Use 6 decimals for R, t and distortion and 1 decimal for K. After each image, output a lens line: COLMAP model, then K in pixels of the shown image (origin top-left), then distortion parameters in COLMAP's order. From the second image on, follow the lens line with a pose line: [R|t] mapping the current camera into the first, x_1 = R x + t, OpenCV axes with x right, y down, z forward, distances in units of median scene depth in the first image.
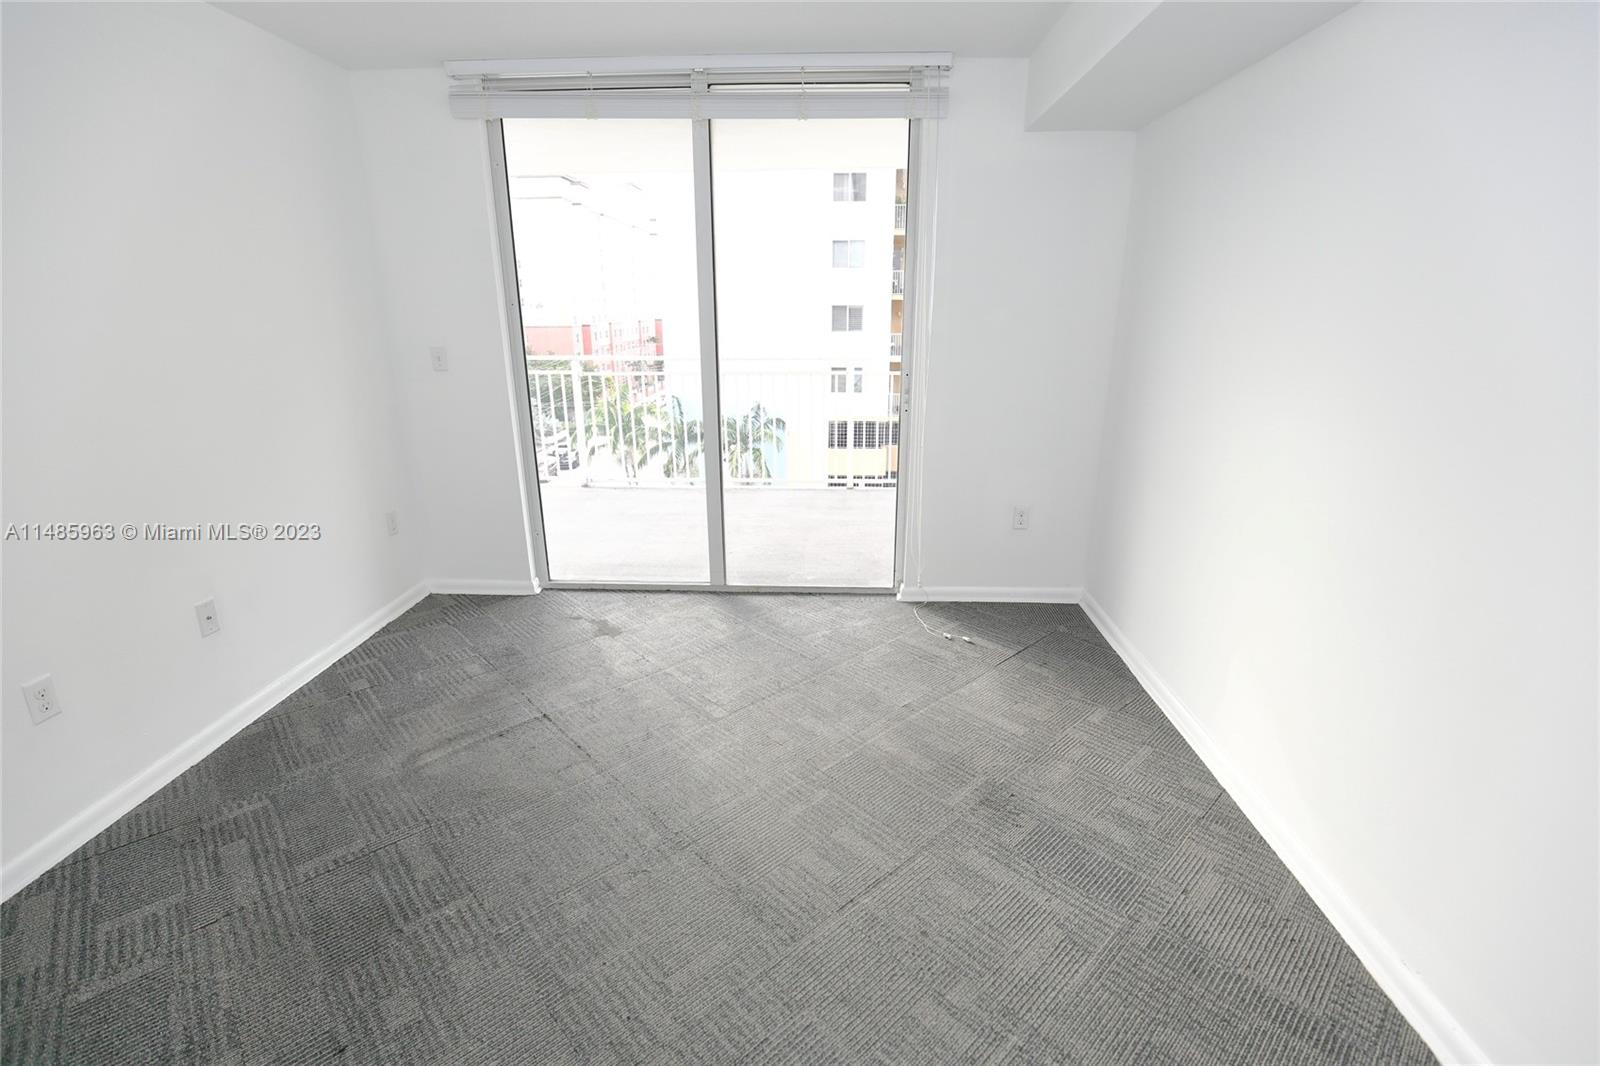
lens RADIAL K [[748.1, 0, 800.0], [0, 748.1, 533.0], [0, 0, 1]] dist [-0.033538, 0.000905]
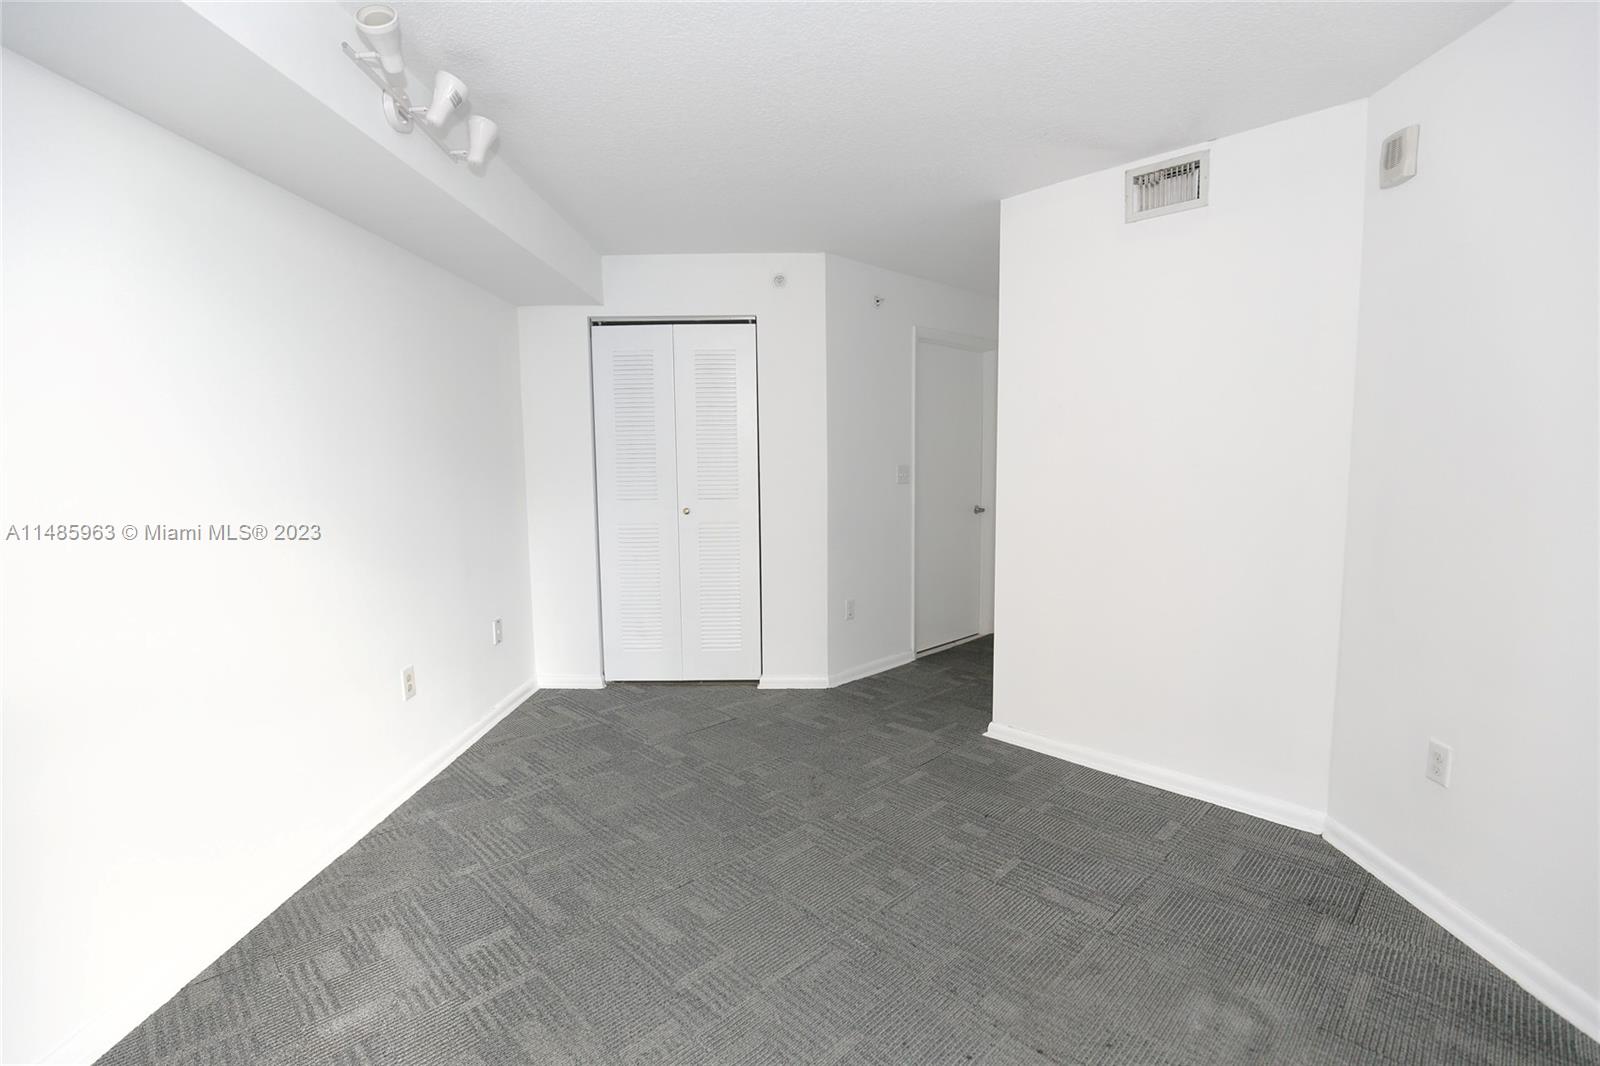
lens RADIAL K [[748.1, 0, 800.0], [0, 748.1, 533.0], [0, 0, 1]] dist [-0.033538, 0.000905]
pose [[-0.999525, 0.010845, -0.028830, -0.089454], [-0.000833, 0.926107, 0.377259, -0.456062], [0.030791, 0.377104, -0.925659, 1.742685]]
